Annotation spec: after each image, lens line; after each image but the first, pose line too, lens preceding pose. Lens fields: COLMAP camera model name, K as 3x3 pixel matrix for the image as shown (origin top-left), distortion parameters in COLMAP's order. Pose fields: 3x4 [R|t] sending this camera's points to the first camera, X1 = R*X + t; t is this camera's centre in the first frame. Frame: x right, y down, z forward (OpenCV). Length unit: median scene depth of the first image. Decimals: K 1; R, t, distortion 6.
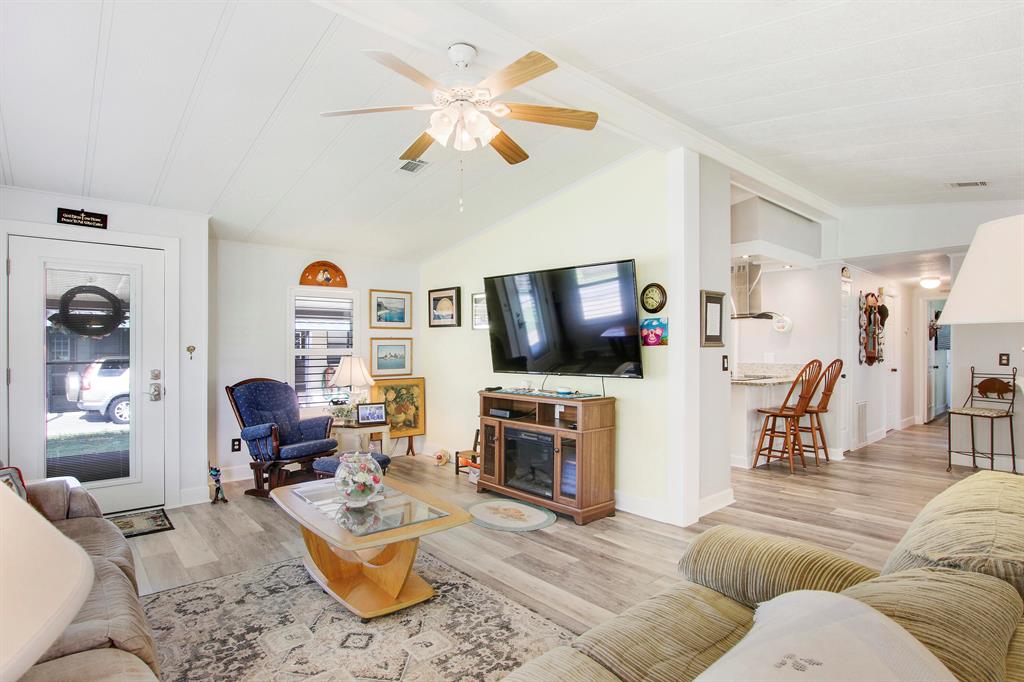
lens RADIAL K [[524.3, 0, 519.5], [0, 524.3, 343.3], [0, 0, 1]] dist [-0.022835, 0.000188]
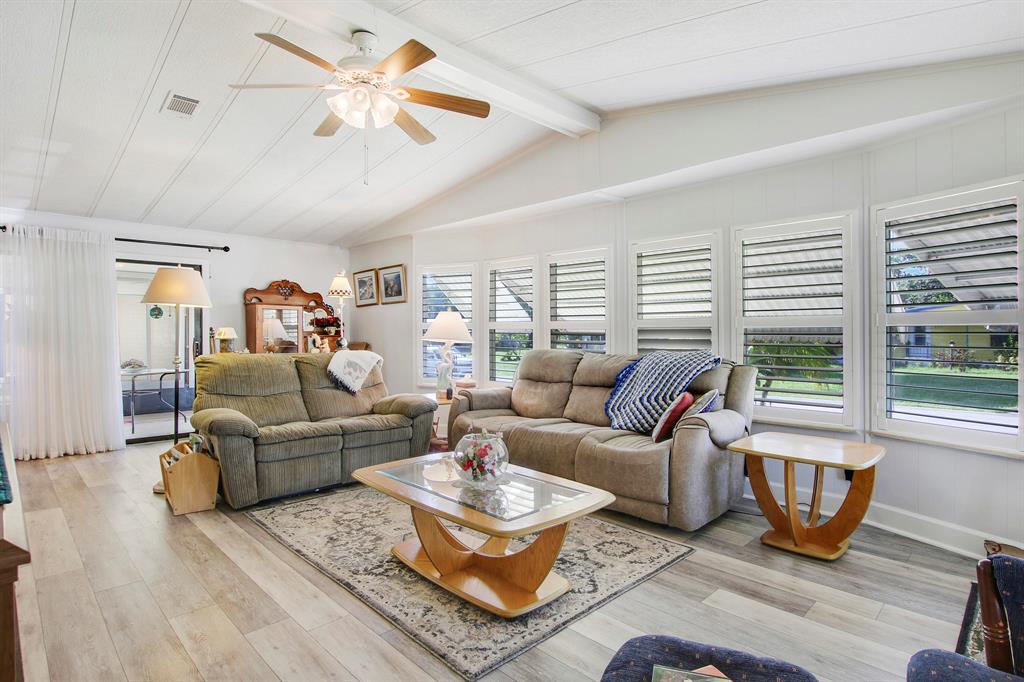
lens RADIAL K [[524.3, 0, 511.2], [0, 524.3, 334.1], [0, 0, 1]] dist [-0.022835, 0.000188]
pose [[-0.998663, 0.004998, -0.051458, -0.368572], [0.005428, 0.999952, -0.008207, 0.077524], [0.051415, -0.008475, -0.998641, 2.163438]]
